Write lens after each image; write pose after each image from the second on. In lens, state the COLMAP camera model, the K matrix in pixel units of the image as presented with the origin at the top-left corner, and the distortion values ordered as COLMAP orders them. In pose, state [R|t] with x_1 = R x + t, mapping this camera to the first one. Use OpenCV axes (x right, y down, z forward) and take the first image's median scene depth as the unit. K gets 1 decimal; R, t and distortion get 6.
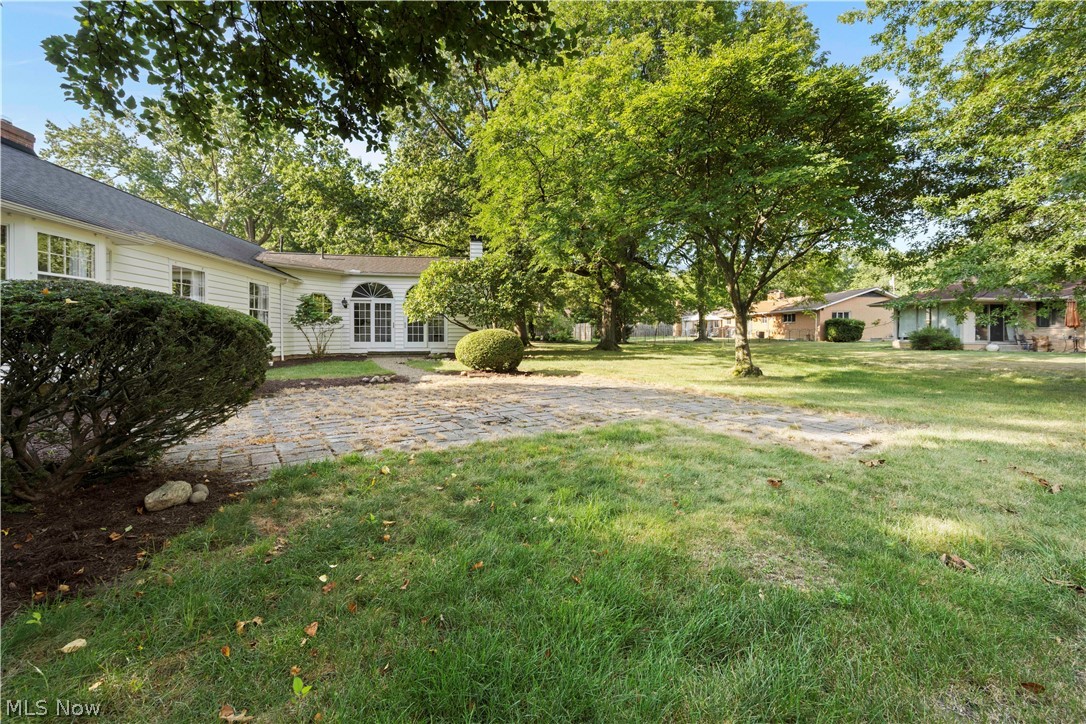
lens RADIAL K [[440.5, 0, 541.5], [0, 440.5, 355.8], [0, 0, 1]] dist [-0.002147, -0.000396]
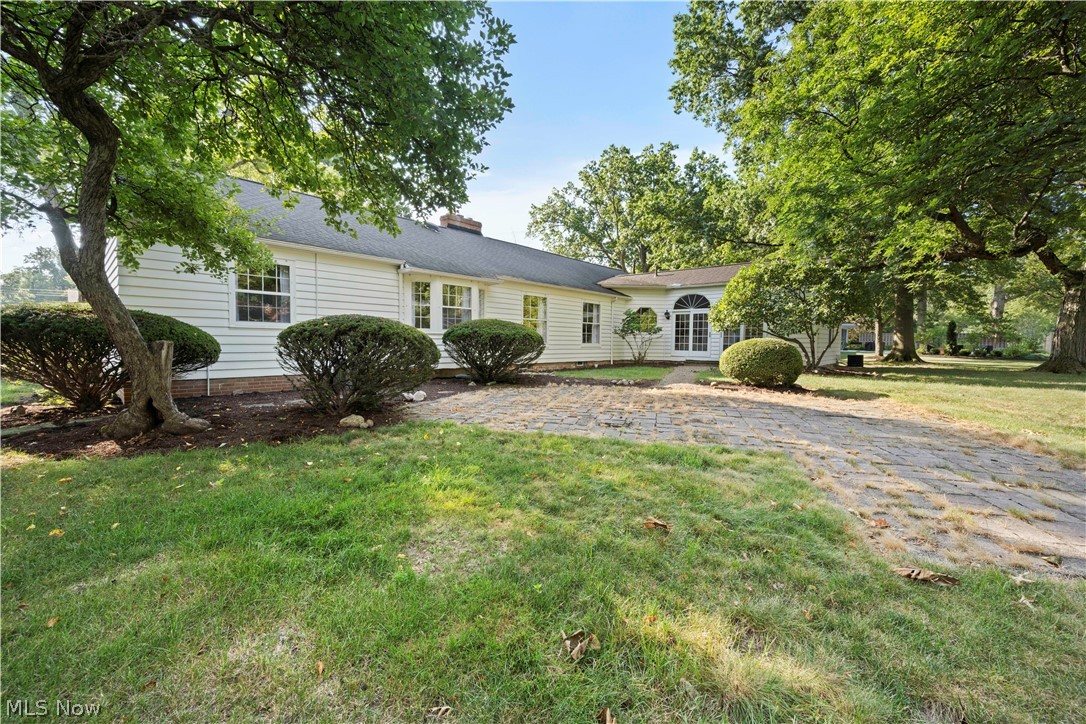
lens RADIAL K [[434.6, 0, 543.2], [0, 434.6, 380.0], [0, 0, 1]] dist [-0.001112, -0.000163]
pose [[0.644686, 0.072632, -0.760990, 0.205068], [-0.047005, 0.997359, 0.055371, -0.003092], [0.763001, 0.000073, 0.646397, 0.066170]]
